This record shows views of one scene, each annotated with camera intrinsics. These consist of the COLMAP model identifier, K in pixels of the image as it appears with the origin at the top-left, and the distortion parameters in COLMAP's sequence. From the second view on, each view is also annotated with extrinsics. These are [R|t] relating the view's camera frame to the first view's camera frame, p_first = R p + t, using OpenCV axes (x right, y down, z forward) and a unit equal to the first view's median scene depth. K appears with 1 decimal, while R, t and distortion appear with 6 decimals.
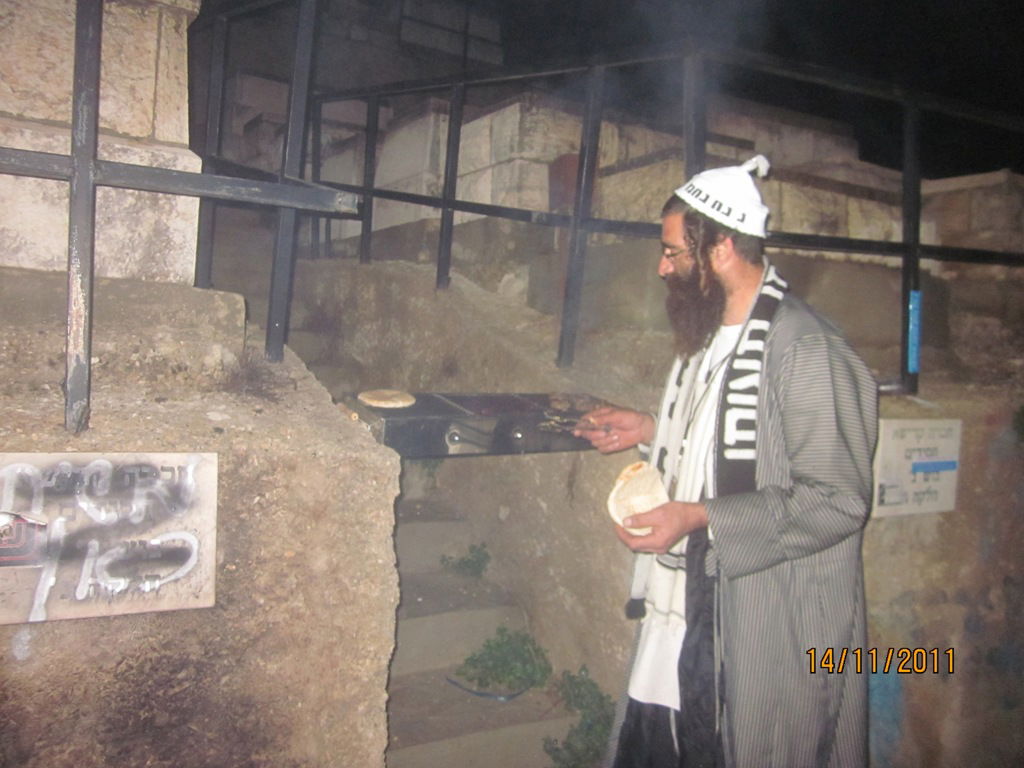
lens RADIAL K [[846.8, 0, 512.4], [0, 846.8, 381.0], [0, 0, 1]] dist [-0.052317, 0.020272]
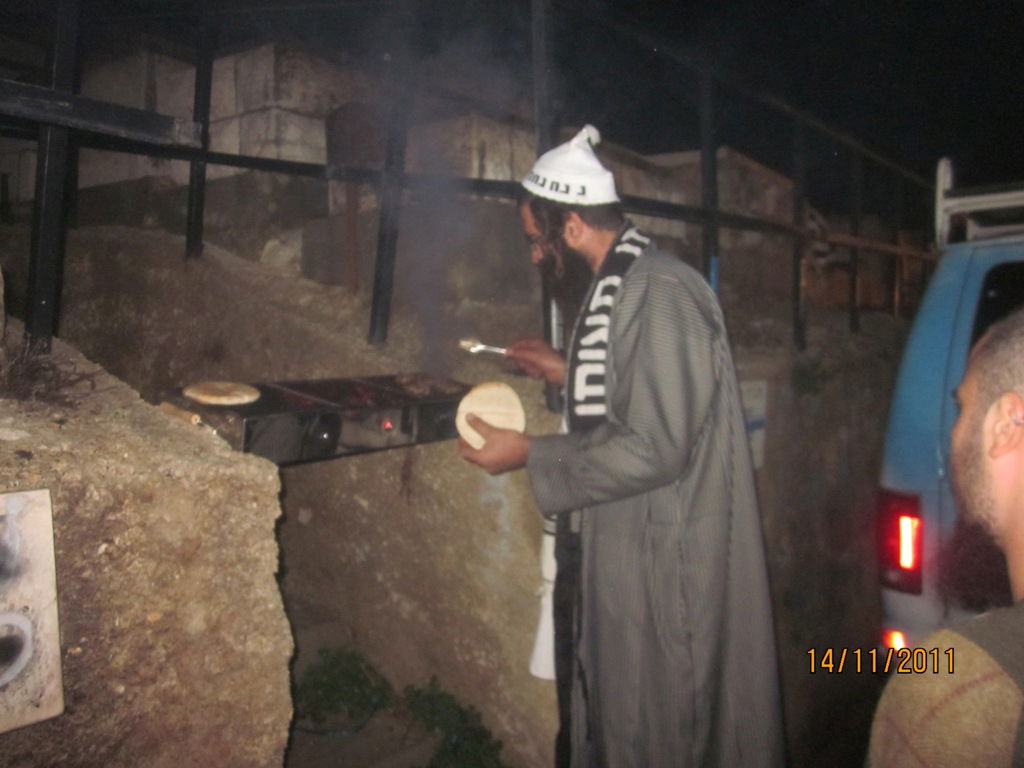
lens RADIAL K [[846.8, 0, 512.0], [0, 846.8, 380.5], [0, 0, 1]] dist [-0.052317, 0.020272]
pose [[0.924772, -0.055584, 0.376440, -0.191517], [0.044608, 0.998288, 0.037821, -0.008097], [-0.377898, -0.018184, 0.925669, 0.179917]]
